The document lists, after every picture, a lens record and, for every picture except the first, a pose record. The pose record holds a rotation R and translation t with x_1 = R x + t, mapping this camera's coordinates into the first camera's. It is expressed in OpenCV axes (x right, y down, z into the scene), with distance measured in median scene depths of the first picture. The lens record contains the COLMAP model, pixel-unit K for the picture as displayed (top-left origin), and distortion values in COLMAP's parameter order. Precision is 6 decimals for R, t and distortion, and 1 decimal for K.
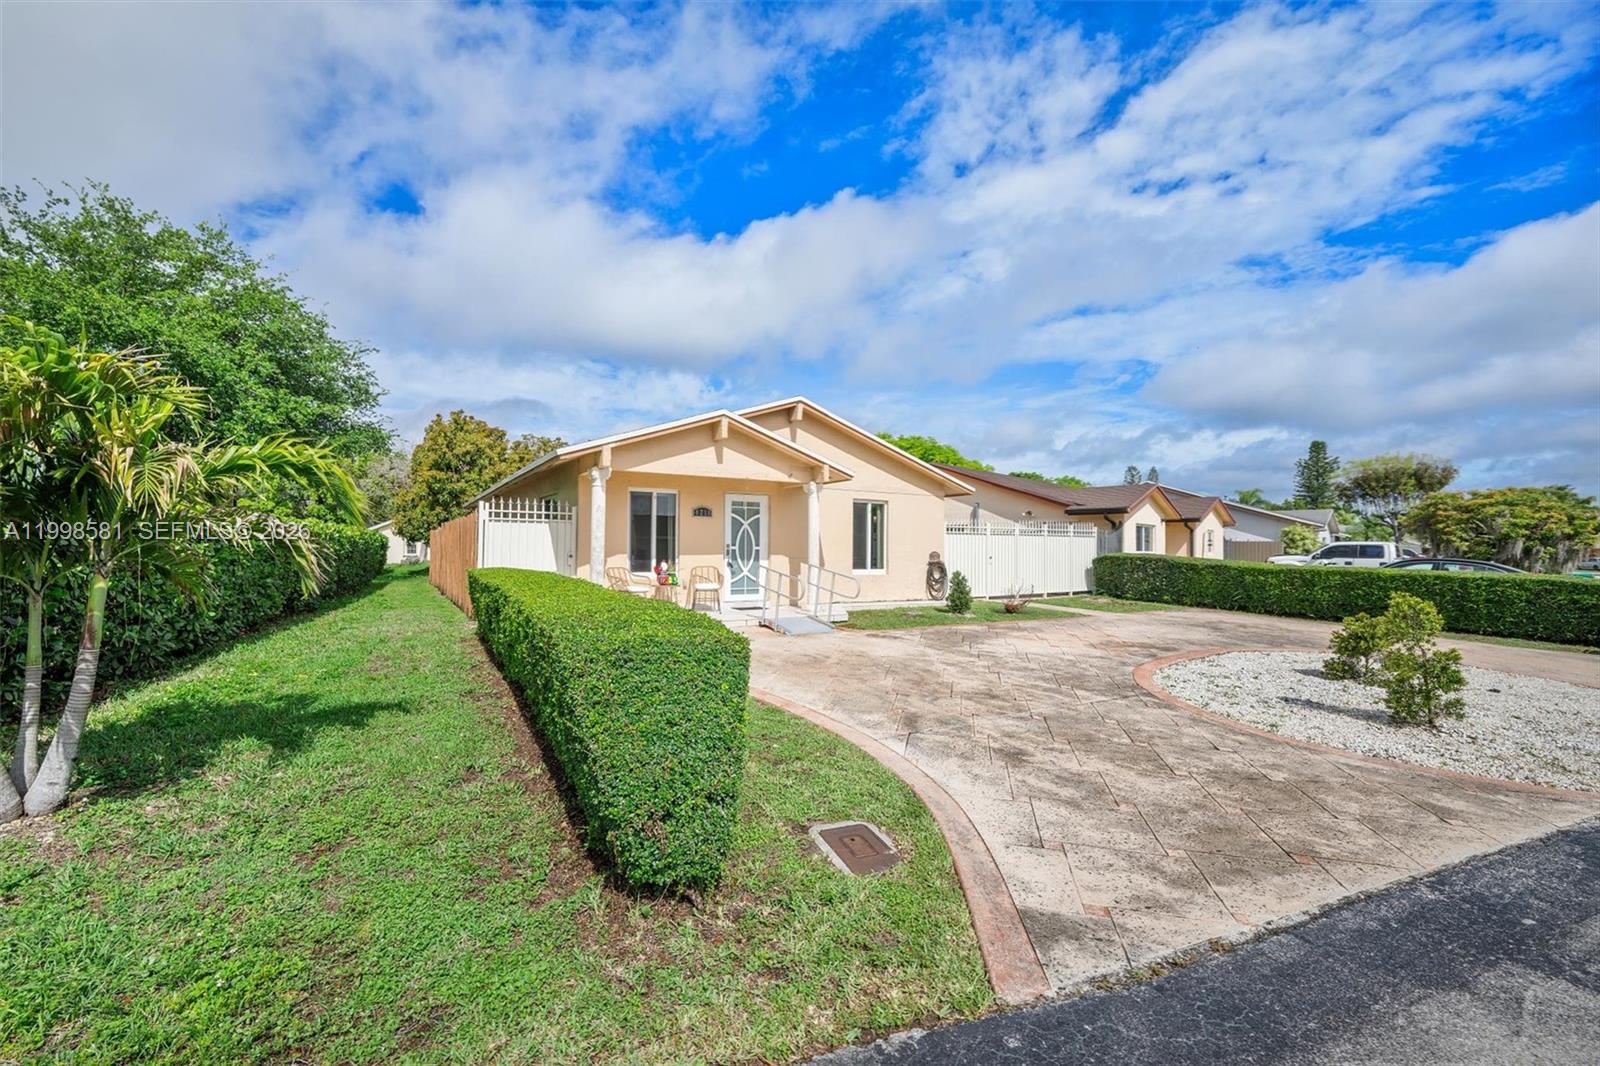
lens RADIAL K [[631.2, 0, 800.3], [0, 631.2, 536.6], [0, 0, 1]] dist [-0.003407, -0.000144]
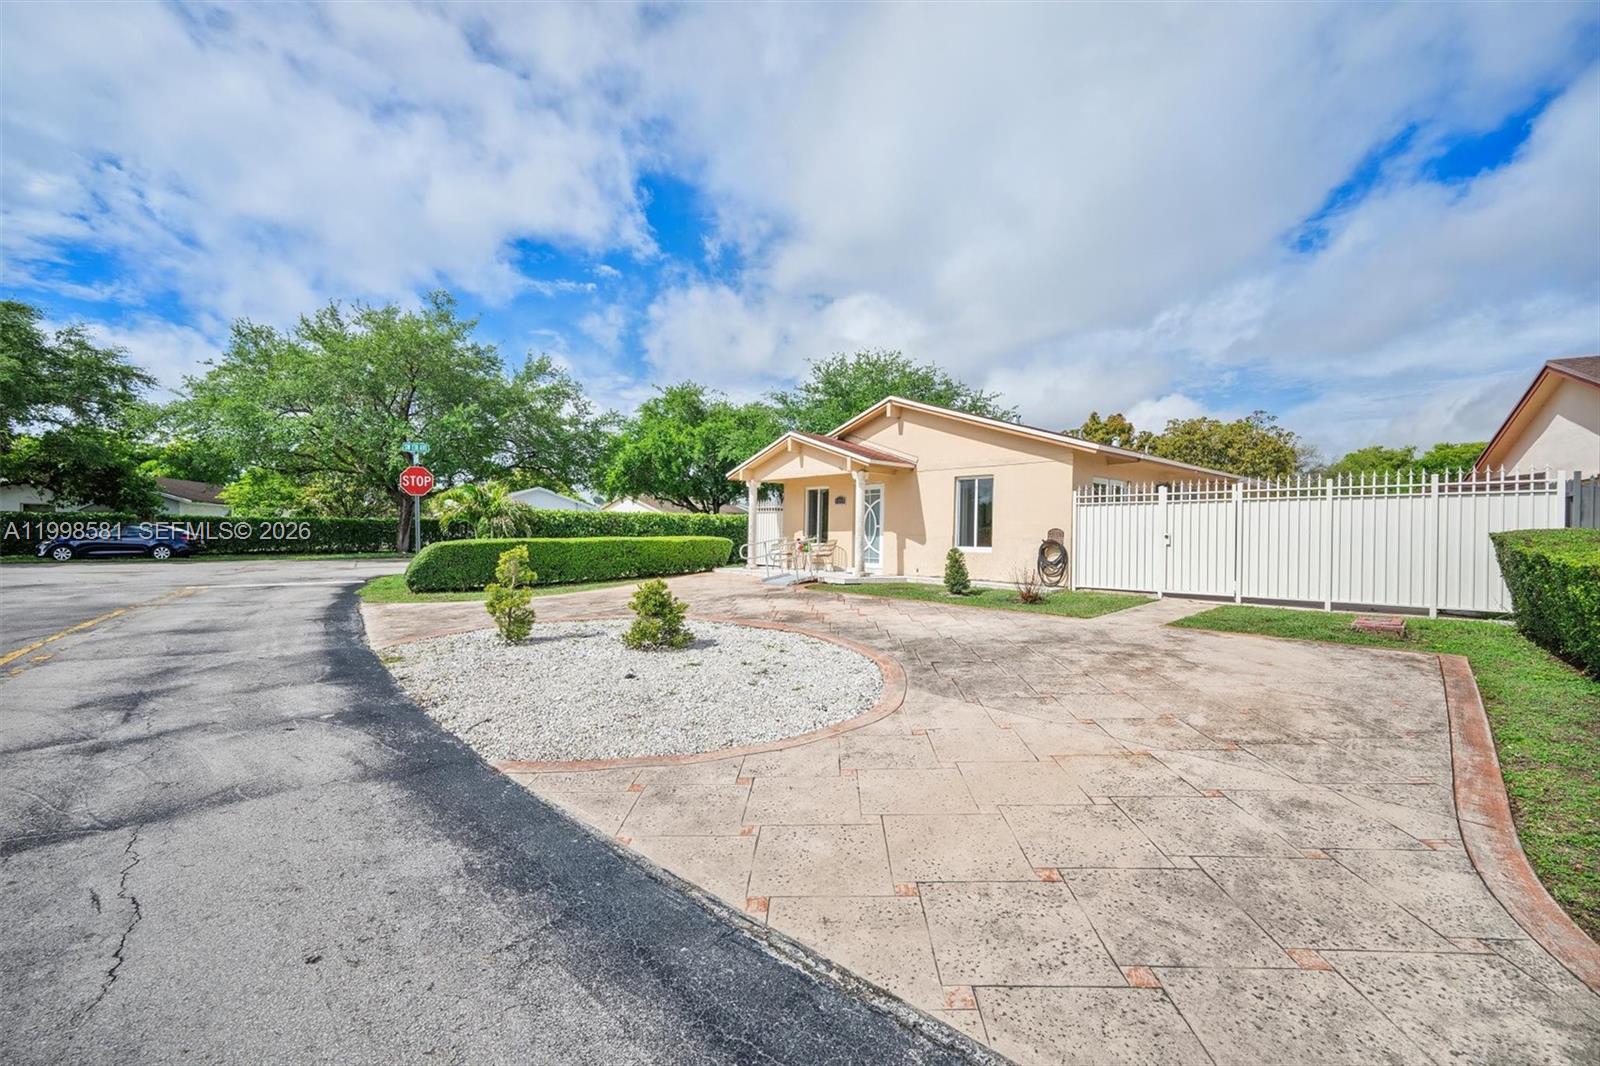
lens RADIAL K [[631.2, 0, 800.1], [0, 631.2, 535.6], [0, 0, 1]] dist [-0.003407, -0.000144]
pose [[0.182451, 0.001907, -0.983213, 1.027928], [0.019635, 0.999792, 0.005583, 0.024438], [0.983019, -0.020324, 0.182375, 0.566802]]
